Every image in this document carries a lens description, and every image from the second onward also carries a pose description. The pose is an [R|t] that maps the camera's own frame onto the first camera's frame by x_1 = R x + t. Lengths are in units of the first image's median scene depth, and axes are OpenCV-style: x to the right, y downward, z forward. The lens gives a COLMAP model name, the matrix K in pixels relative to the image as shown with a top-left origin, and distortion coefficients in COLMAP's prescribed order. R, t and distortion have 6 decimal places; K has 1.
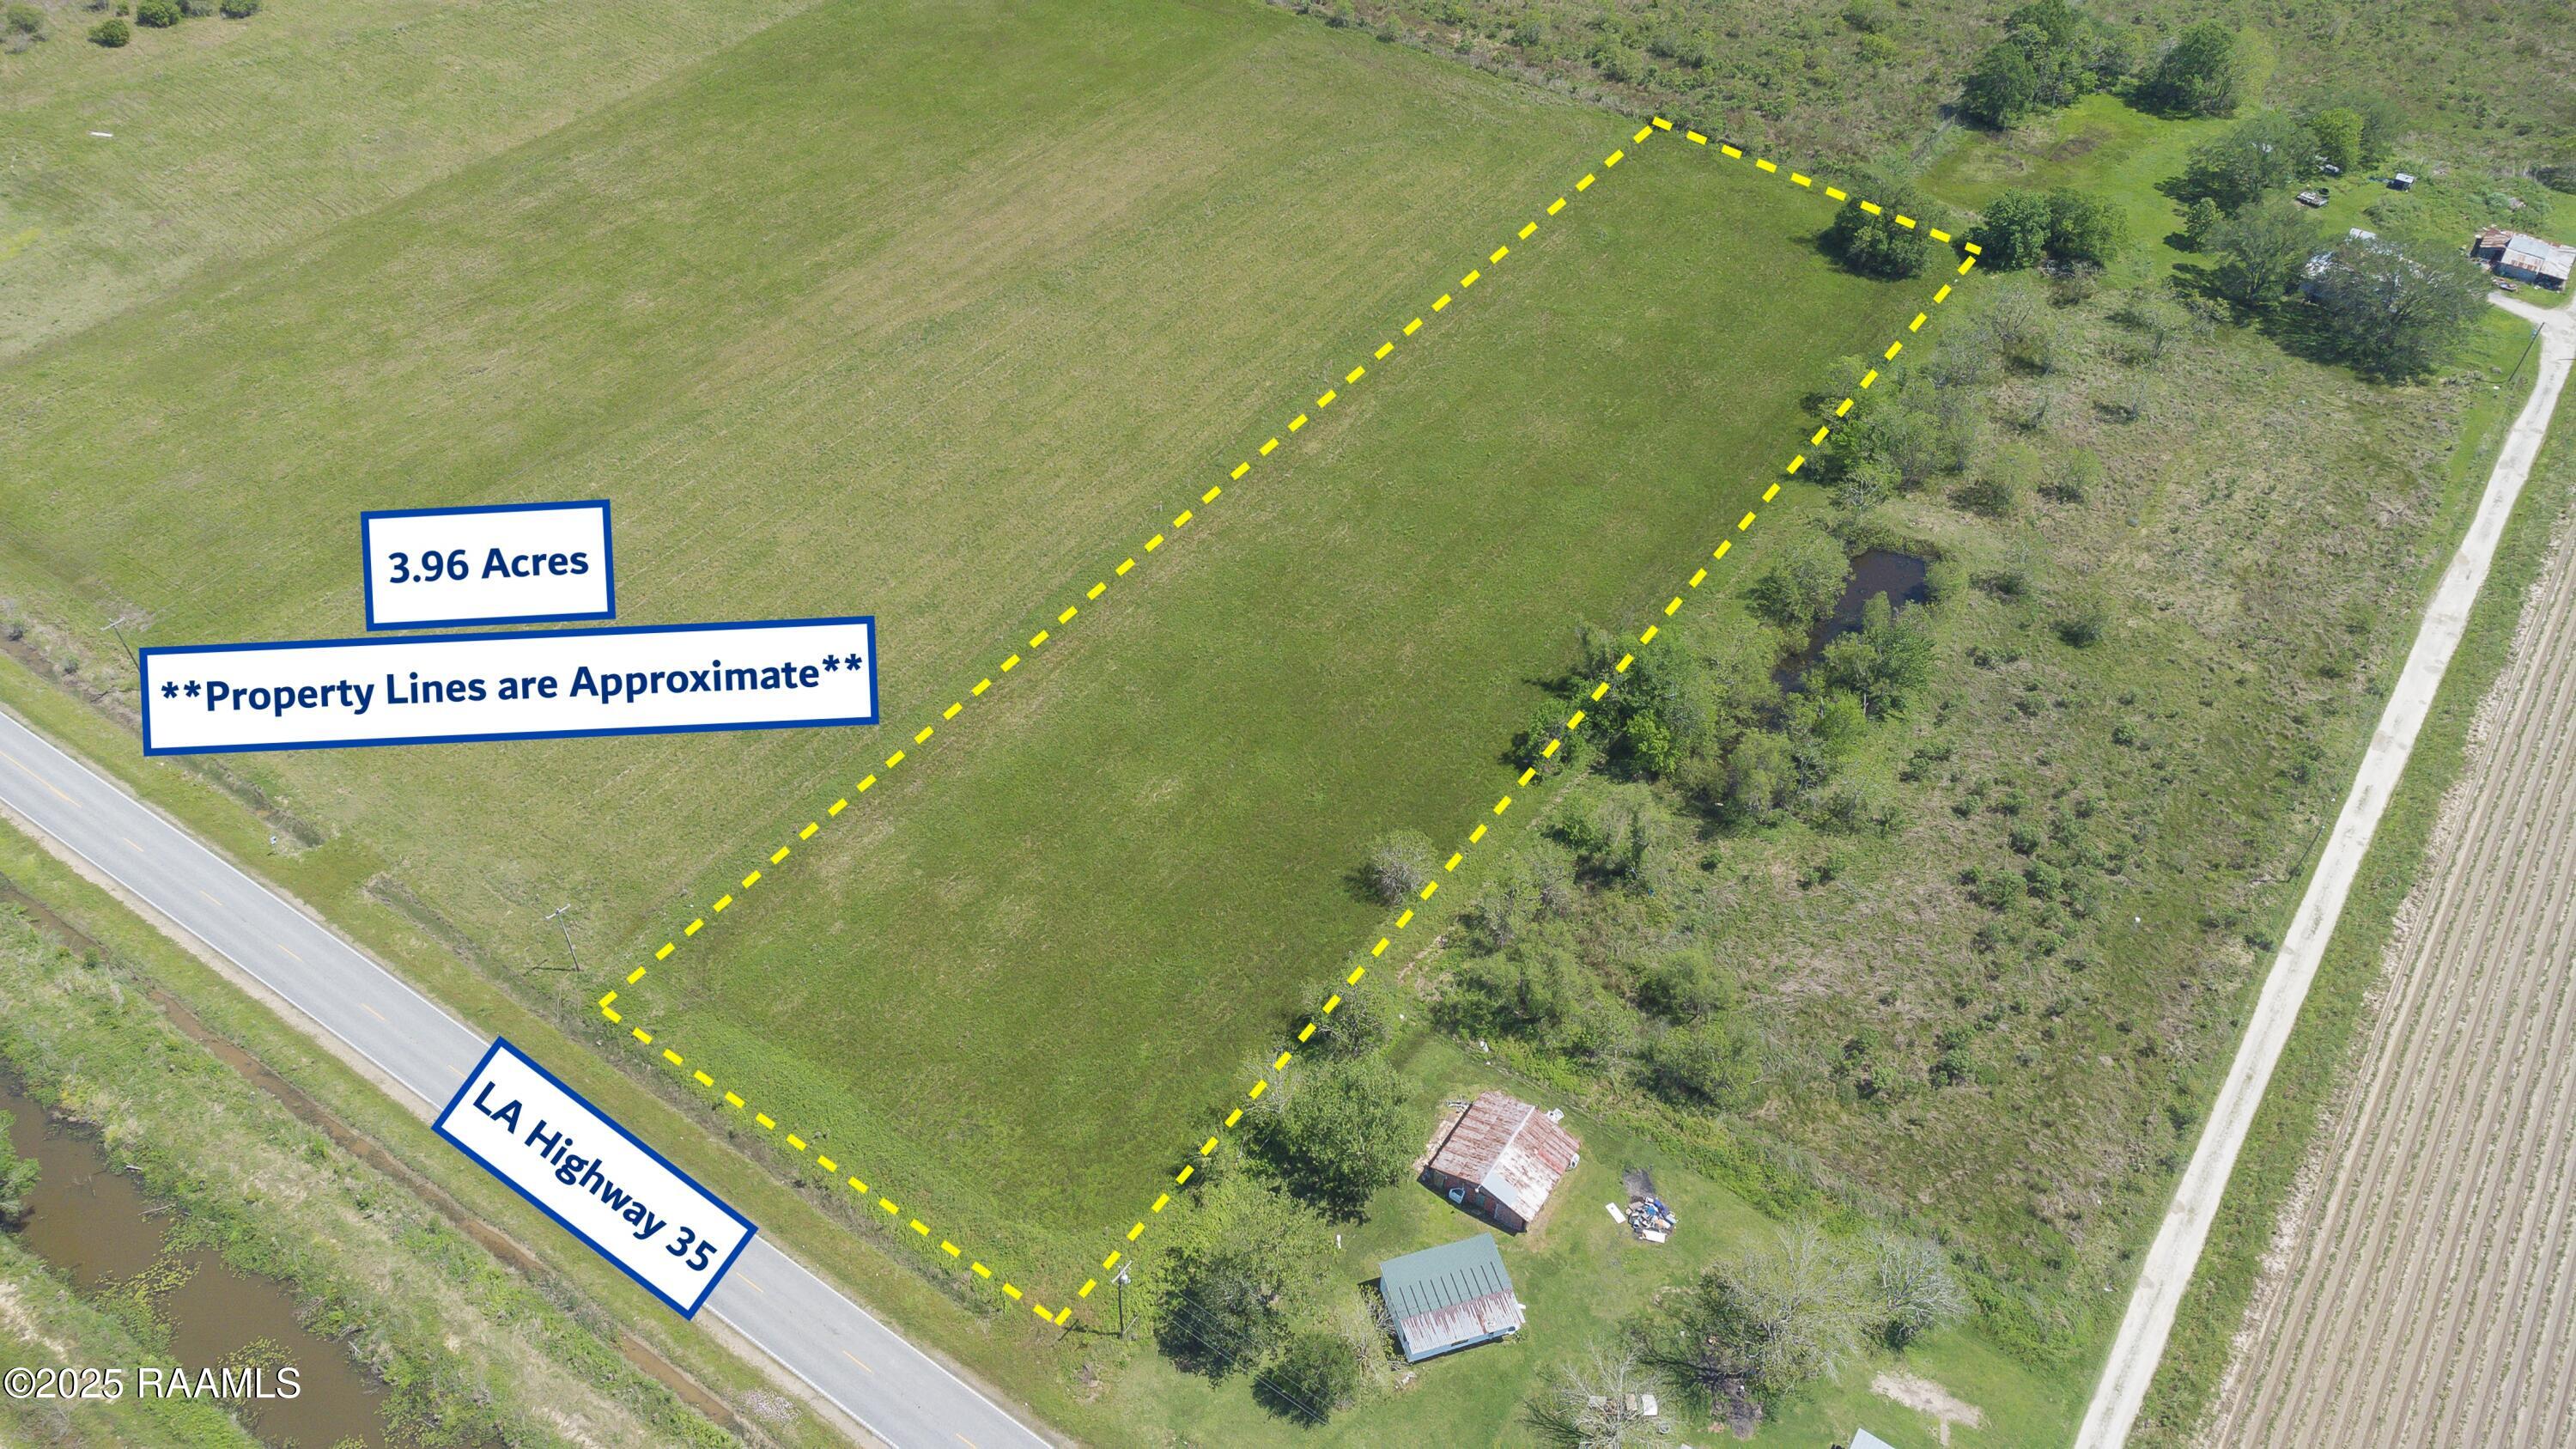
lens RADIAL K [[1911.1, 0, 1291.1], [0, 1911.1, 735.6], [0, 0, 1]] dist [0.013651, 0.071036]
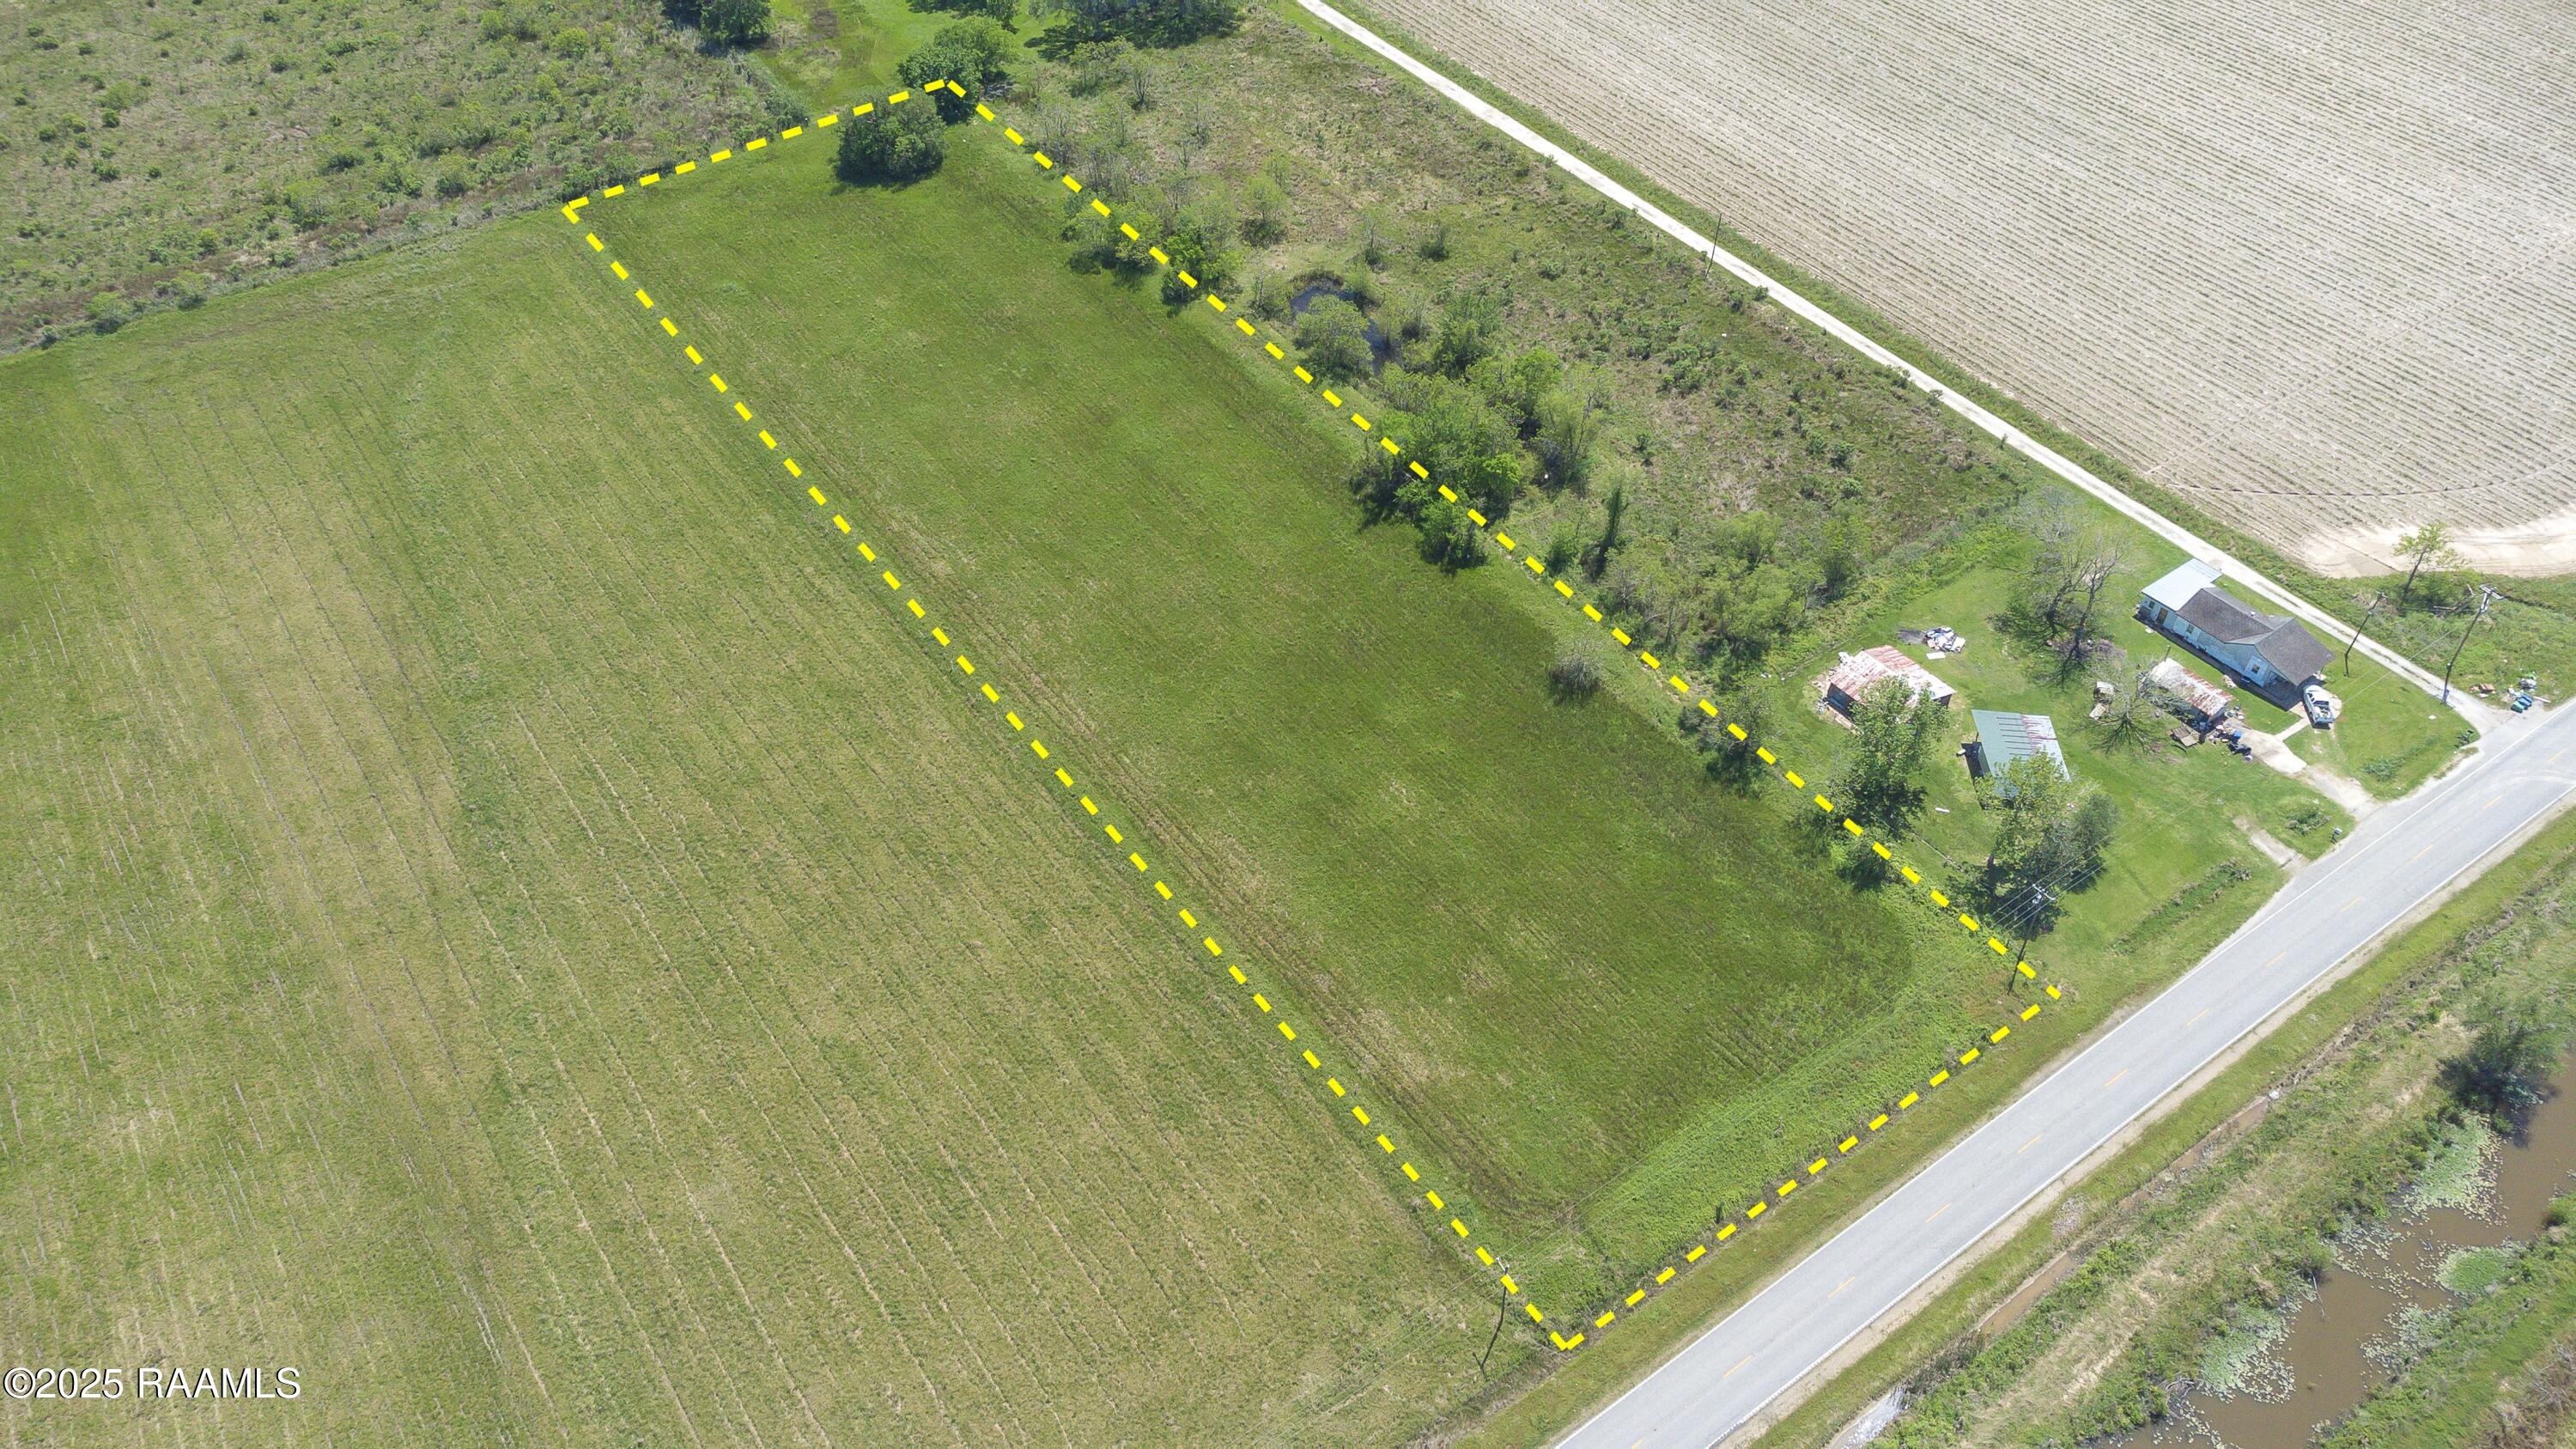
lens RADIAL K [[1911.1, 0, 1294.3], [0, 1911.1, 723.9], [0, 0, 1]] dist [0.013651, 0.071036]
pose [[0.337498, -0.675286, 0.655807, -0.634962], [0.655498, 0.668605, 0.351125, -0.340081], [-0.675586, 0.311376, 0.668302, 0.324917]]
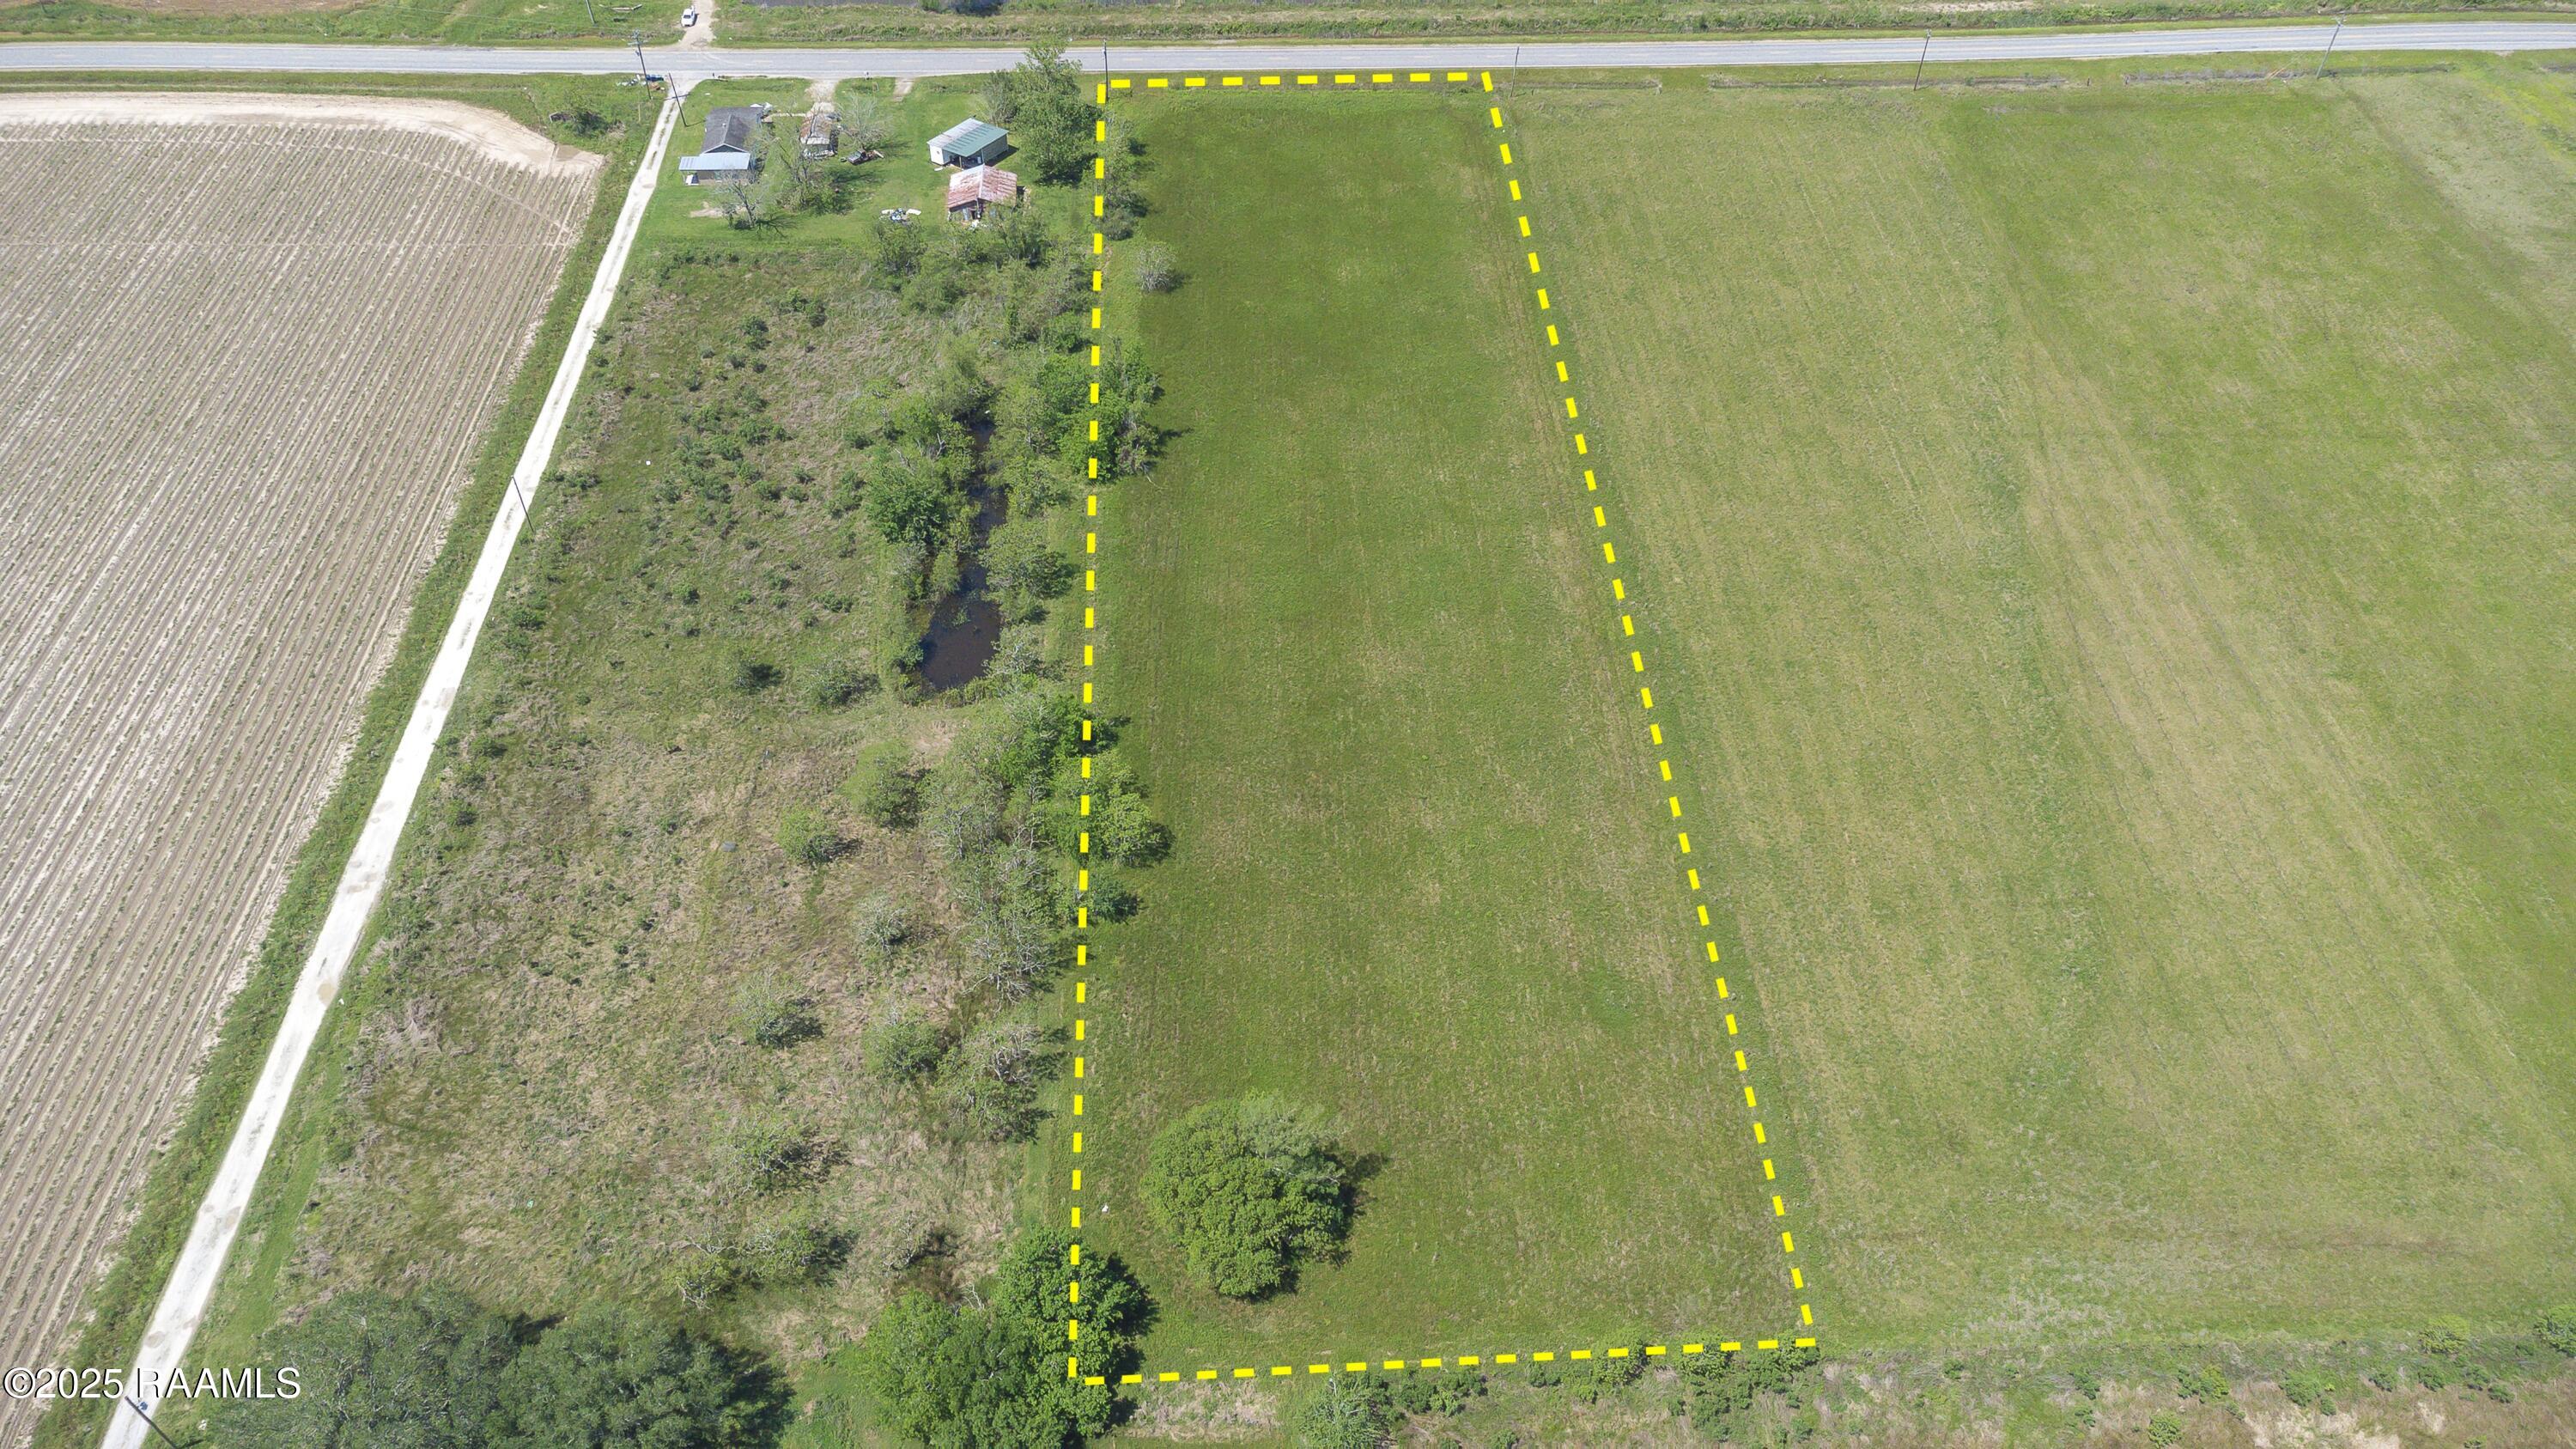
lens RADIAL K [[1911.1, 0, 1291.3], [0, 1911.1, 722.9], [0, 0, 1]] dist [0.013651, 0.071036]
pose [[-0.796021, 0.395175, -0.458462, 0.634331], [-0.449299, 0.121742, 0.885048, -0.993390], [0.405563, 0.910503, 0.080642, 1.040958]]
